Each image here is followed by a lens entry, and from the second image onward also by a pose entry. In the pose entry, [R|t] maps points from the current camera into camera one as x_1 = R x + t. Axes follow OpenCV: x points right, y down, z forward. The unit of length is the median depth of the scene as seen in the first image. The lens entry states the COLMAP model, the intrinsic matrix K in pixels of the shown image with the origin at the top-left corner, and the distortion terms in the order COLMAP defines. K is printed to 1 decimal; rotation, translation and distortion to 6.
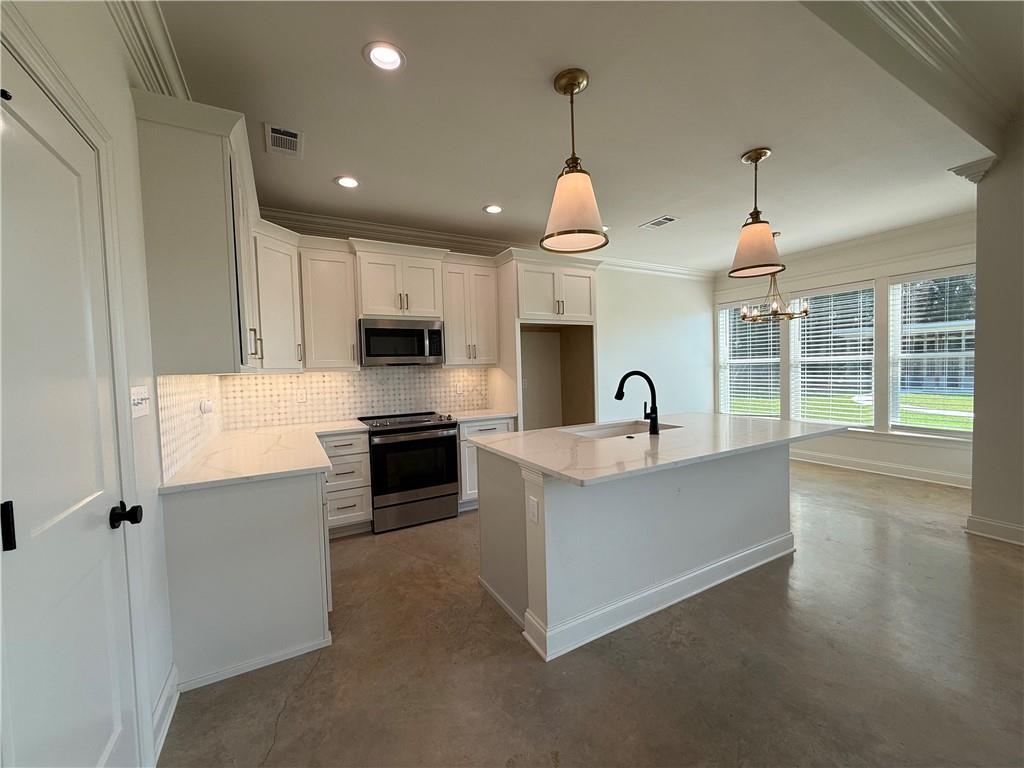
lens RADIAL K [[408.0, 0, 512.4], [0, 408.0, 383.6], [0, 0, 1]] dist [0.000759, 0.000268]
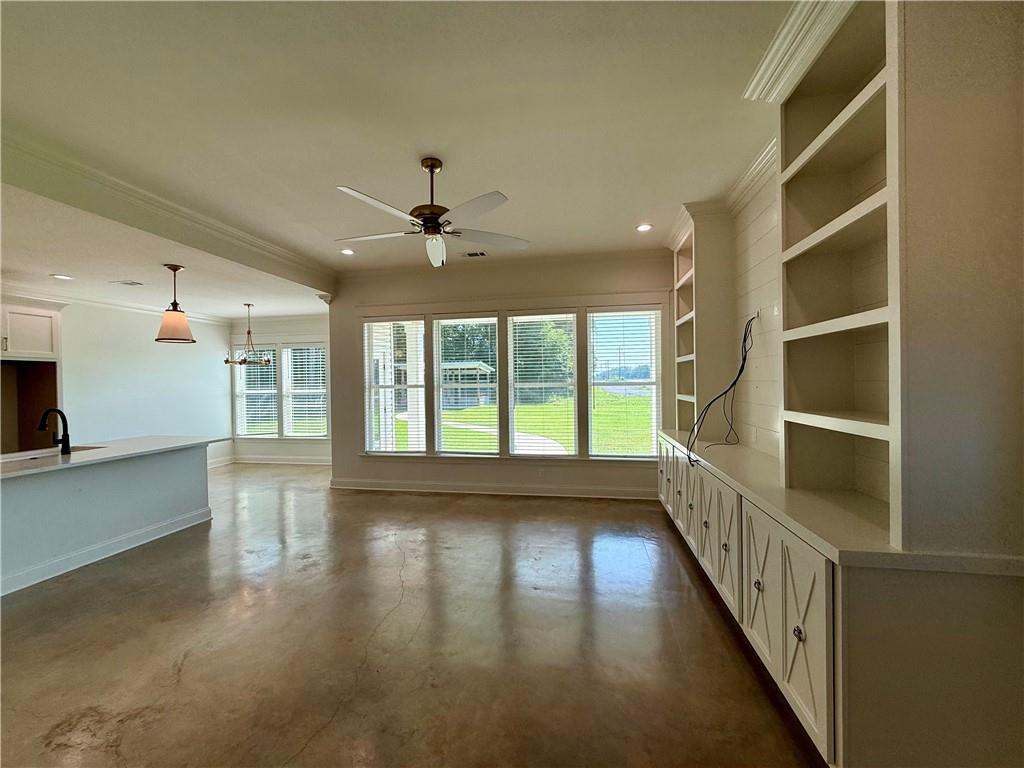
lens RADIAL K [[408.0, 0, 510.2], [0, 408.0, 382.5], [0, 0, 1]] dist [0.000759, 0.000268]
pose [[0.637195, 0.015799, 0.770541, 0.132131], [0.028103, 0.998649, -0.043715, -0.009192], [-0.770190, 0.049509, 0.635890, -0.585125]]
